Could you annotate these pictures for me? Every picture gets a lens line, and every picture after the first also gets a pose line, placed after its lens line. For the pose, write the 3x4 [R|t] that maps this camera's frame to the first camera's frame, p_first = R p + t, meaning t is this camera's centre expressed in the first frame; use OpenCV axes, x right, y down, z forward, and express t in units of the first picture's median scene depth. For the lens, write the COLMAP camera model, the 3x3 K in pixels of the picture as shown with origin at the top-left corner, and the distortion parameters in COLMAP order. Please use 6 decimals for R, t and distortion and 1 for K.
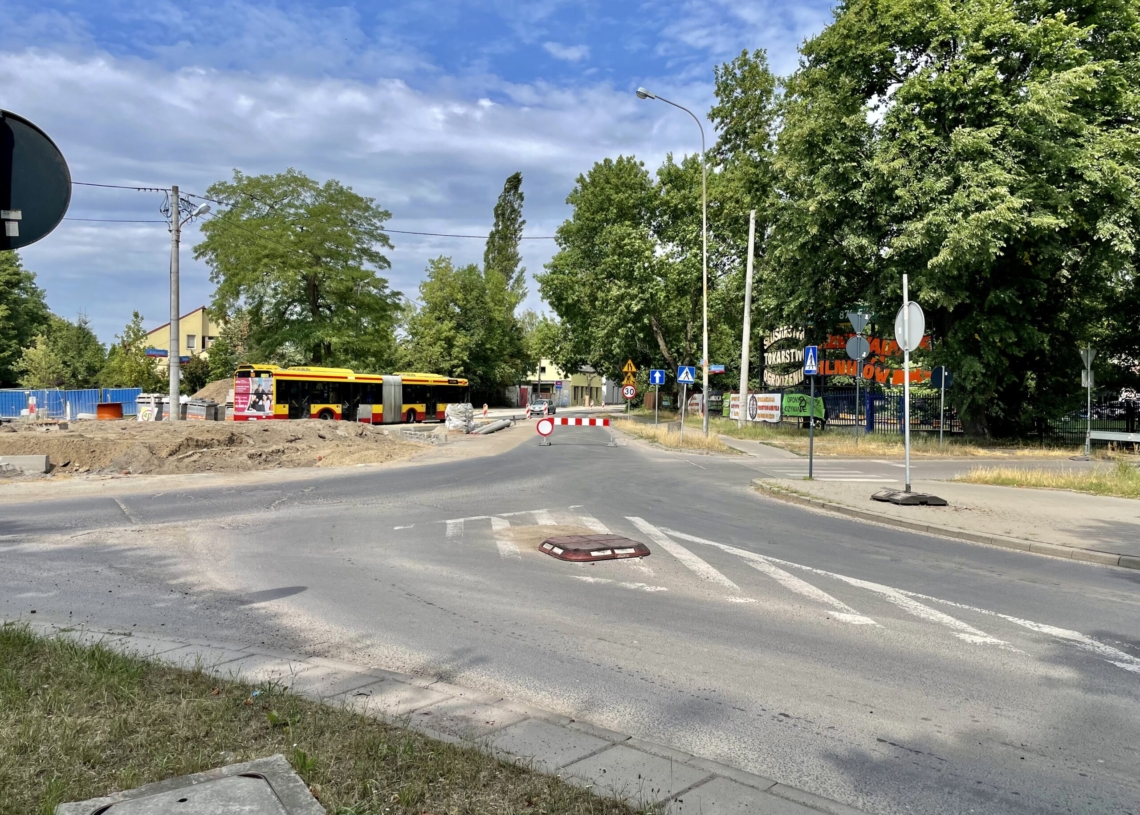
lens RADIAL K [[954.8, 0, 577.1], [0, 954.8, 409.6], [0, 0, 1]] dist [0.061682, -0.076687]
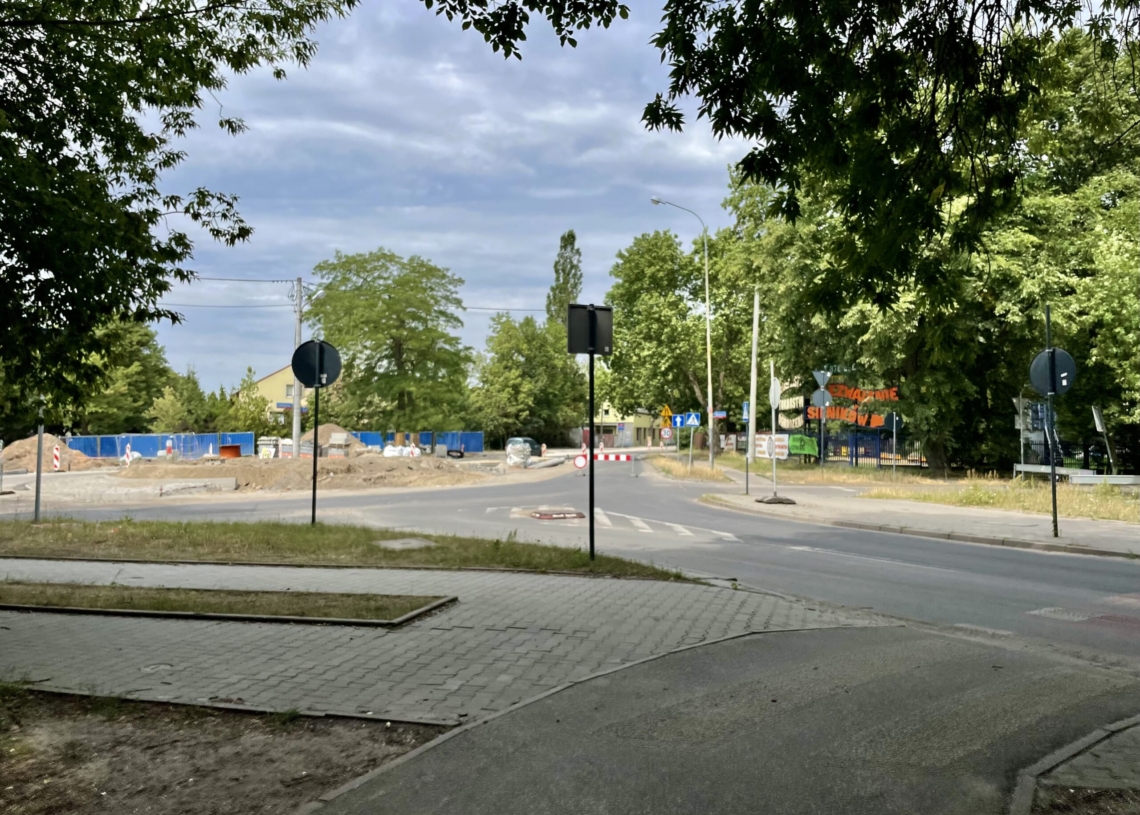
lens RADIAL K [[954.8, 0, 565.5], [0, 954.8, 399.5], [0, 0, 1]] dist [0.061682, -0.076687]
pose [[0.996134, -0.007672, -0.087507, 0.028956], [0.002979, 0.998556, -0.053639, 0.001810], [0.087792, 0.053171, 0.994719, -0.133977]]
